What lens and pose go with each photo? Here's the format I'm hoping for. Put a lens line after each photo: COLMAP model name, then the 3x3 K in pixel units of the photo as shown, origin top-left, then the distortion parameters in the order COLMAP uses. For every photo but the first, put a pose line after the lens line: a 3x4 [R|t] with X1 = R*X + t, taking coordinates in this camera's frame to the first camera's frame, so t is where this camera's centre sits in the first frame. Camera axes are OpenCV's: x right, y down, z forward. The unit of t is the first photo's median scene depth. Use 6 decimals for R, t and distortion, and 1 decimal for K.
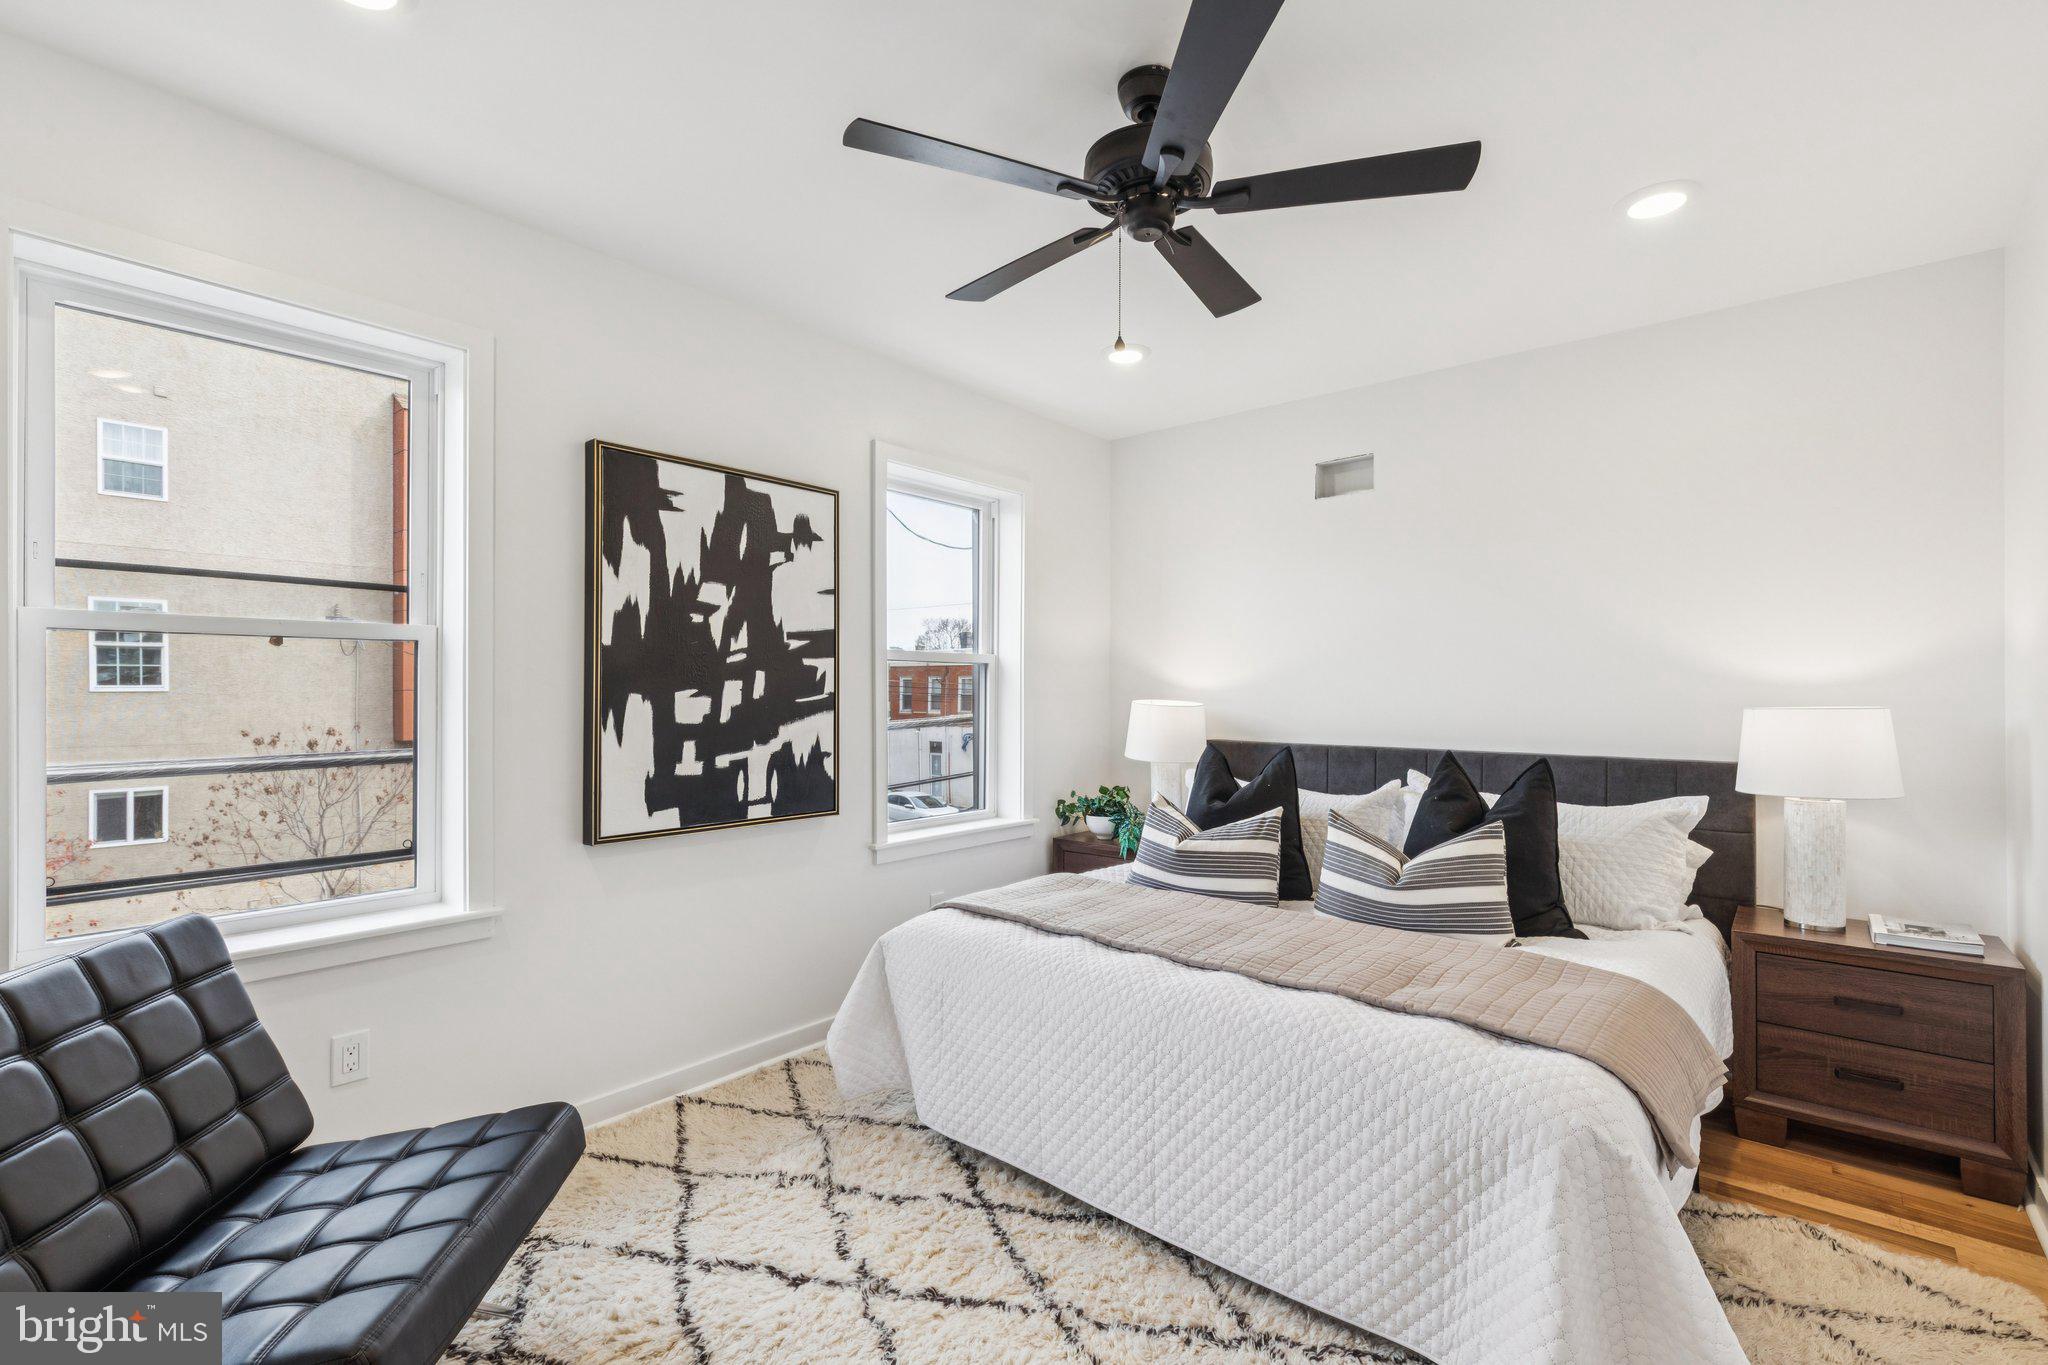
lens RADIAL K [[932.6, 0, 1035.0], [0, 932.6, 684.5], [0, 0, 1]] dist [0.010808, -0.001932]
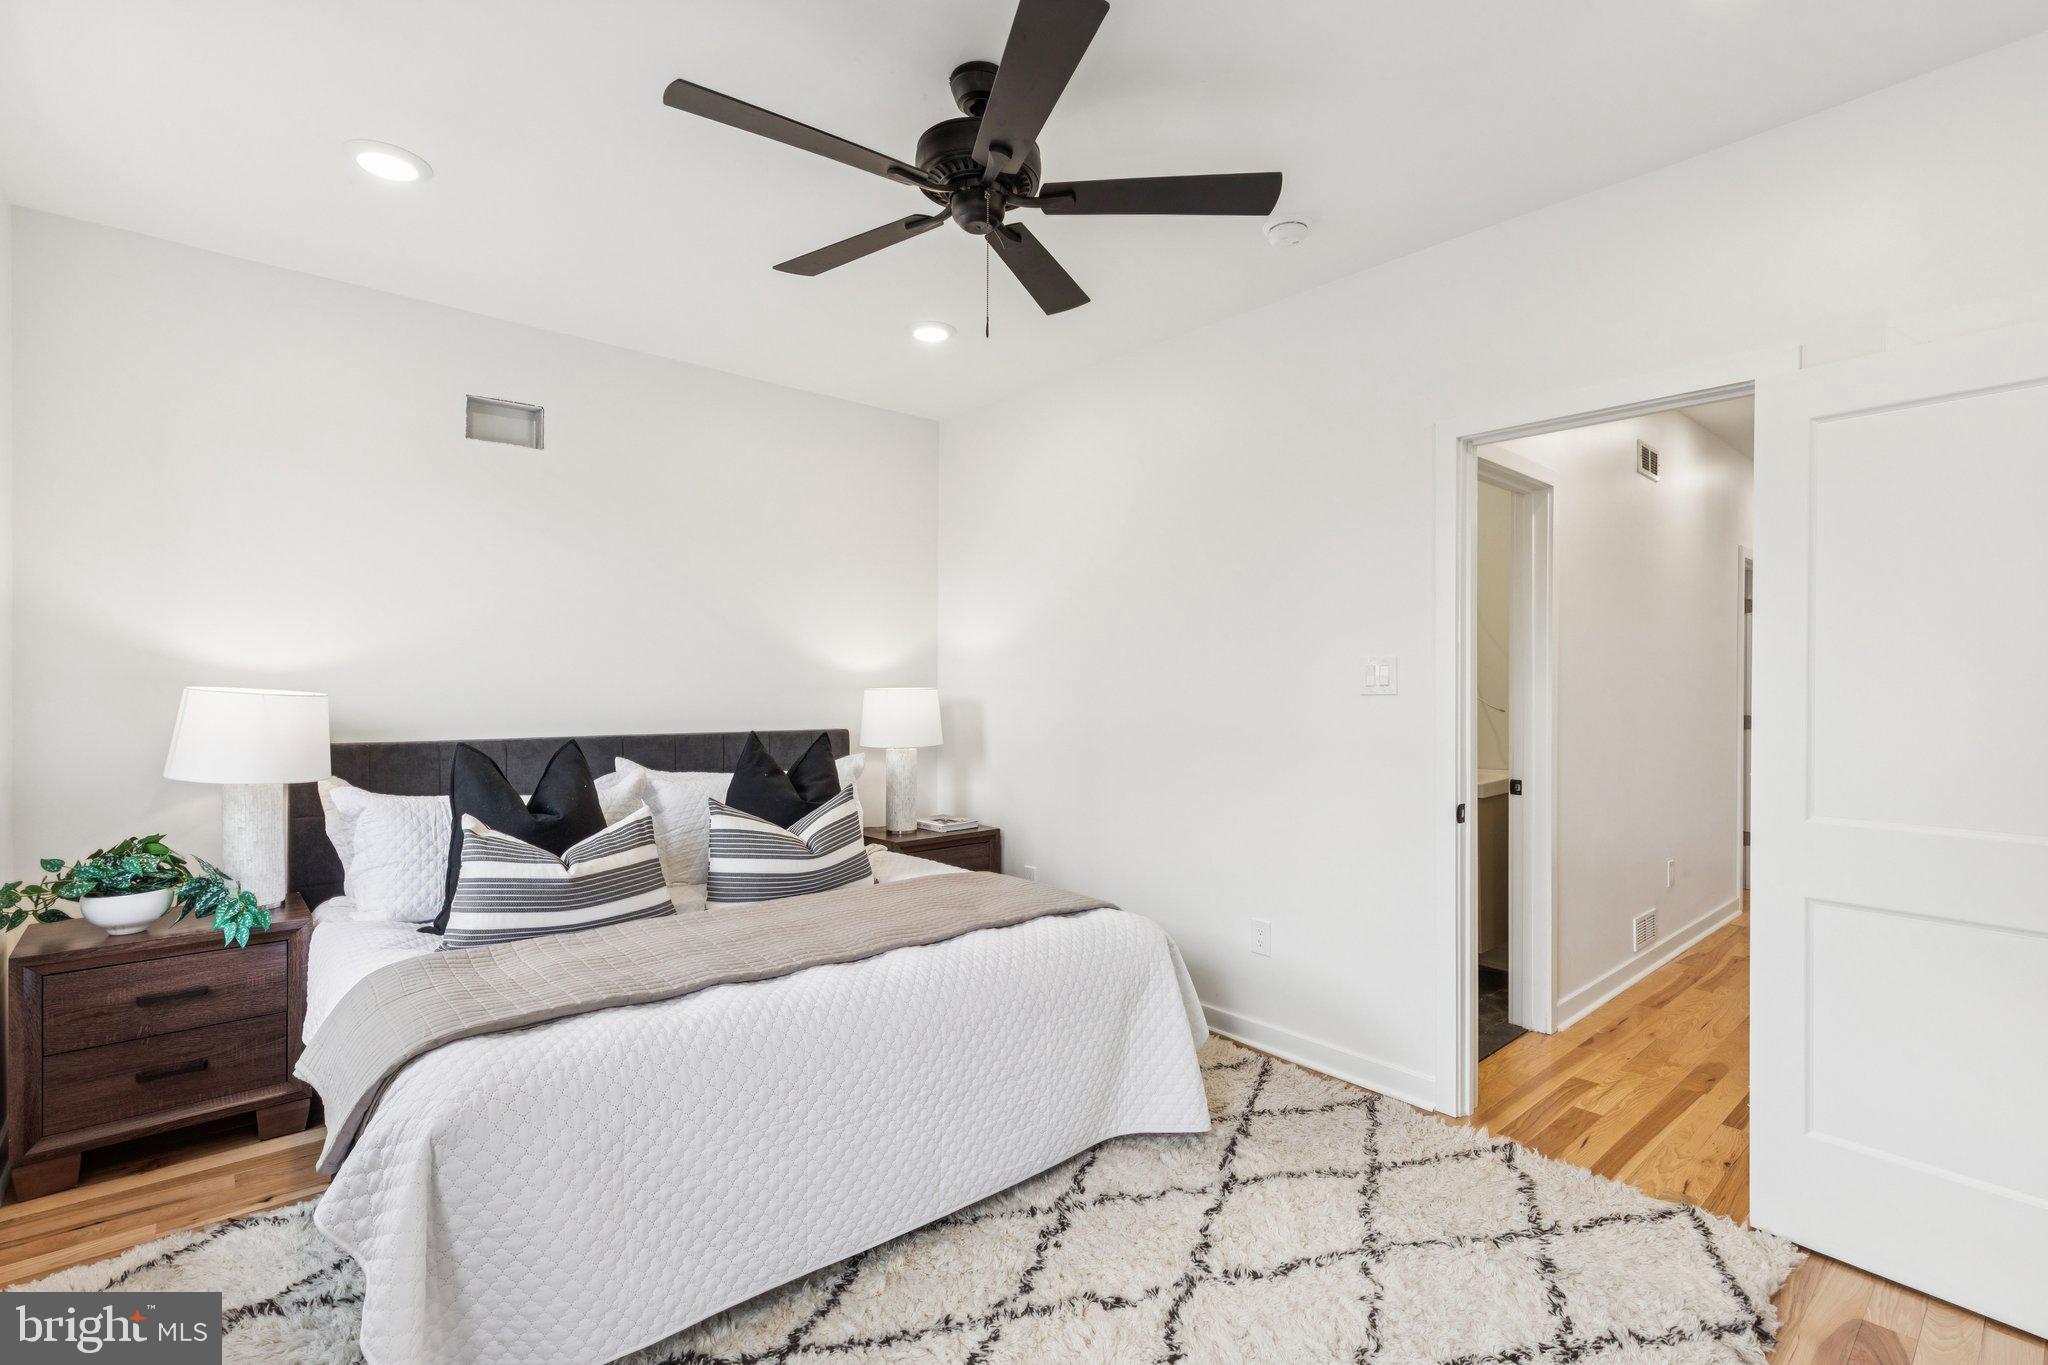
lens RADIAL K [[932.6, 0, 1033.7], [0, 932.6, 686.1], [0, 0, 1]] dist [0.010808, -0.001932]
pose [[0.143067, -0.006117, 0.989694, -0.769867], [-0.013422, 0.999877, 0.008121, 0.007668], [-0.989622, -0.014446, 0.142967, 0.694572]]
